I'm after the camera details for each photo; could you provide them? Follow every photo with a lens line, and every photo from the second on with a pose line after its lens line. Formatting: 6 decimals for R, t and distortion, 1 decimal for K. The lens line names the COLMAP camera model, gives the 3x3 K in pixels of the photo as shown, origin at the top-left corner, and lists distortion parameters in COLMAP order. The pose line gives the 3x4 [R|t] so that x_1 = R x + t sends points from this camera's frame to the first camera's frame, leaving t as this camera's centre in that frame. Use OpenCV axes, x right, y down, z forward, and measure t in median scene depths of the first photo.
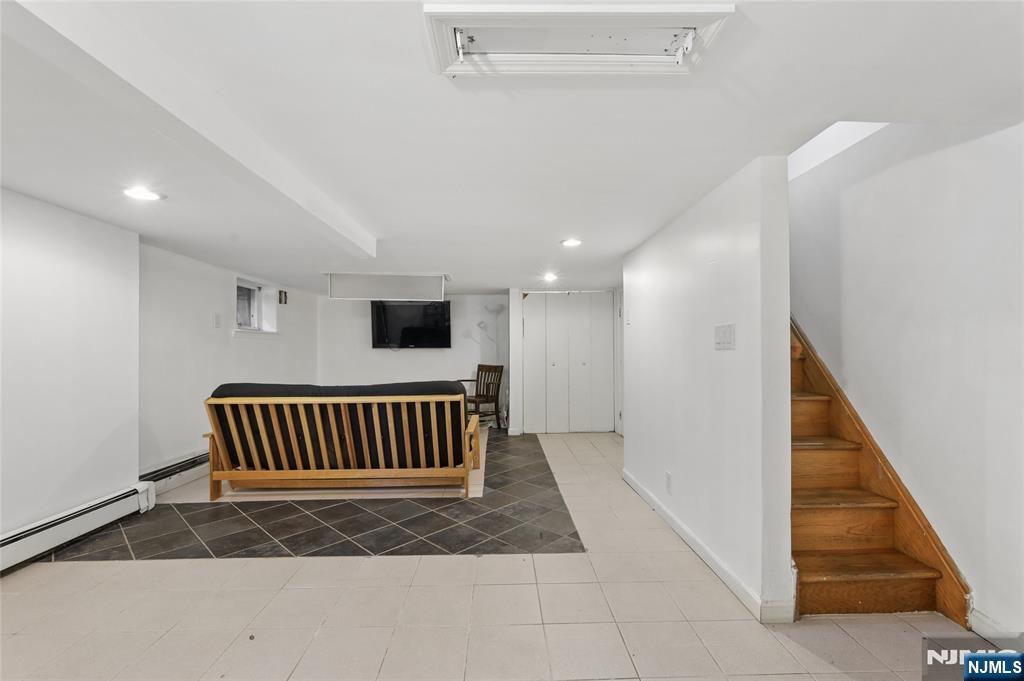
lens RADIAL K [[425.9, 0, 505.7], [0, 425.9, 342.2], [0, 0, 1]] dist [0.000810, -0.000142]
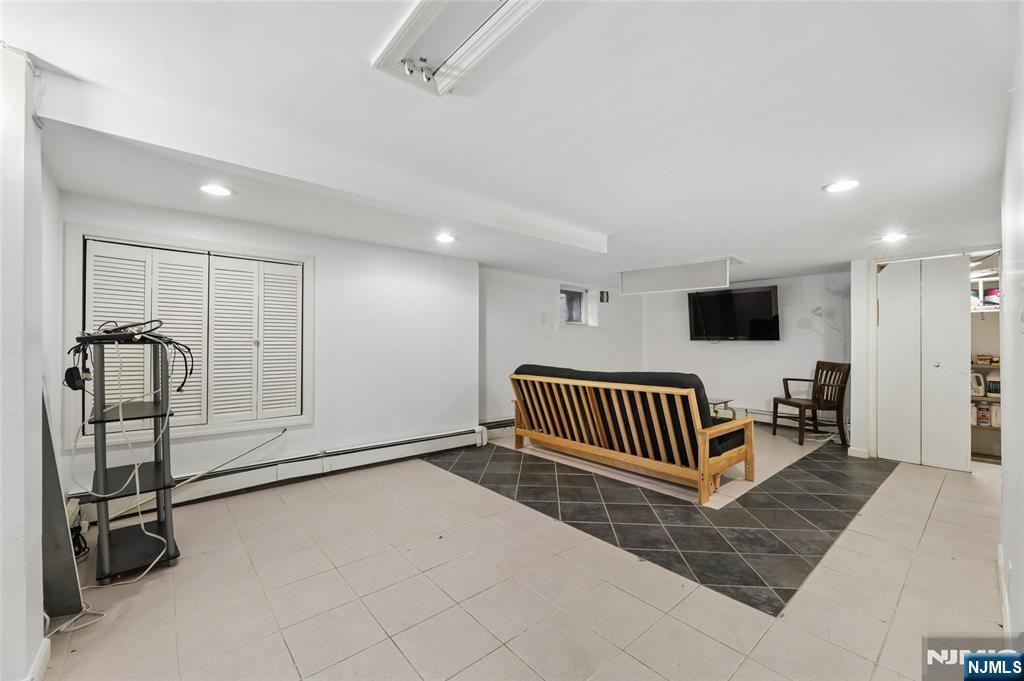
lens RADIAL K [[406.3, 0, 526.0], [0, 406.3, 337.6], [0, 0, 1]] dist [0.000300, 0.000003]
pose [[0.652469, -0.002491, -0.757811, 0.321073], [0.002978, 0.999995, -0.000722, 0.013767], [0.757810, -0.001786, 0.652473, 0.170723]]
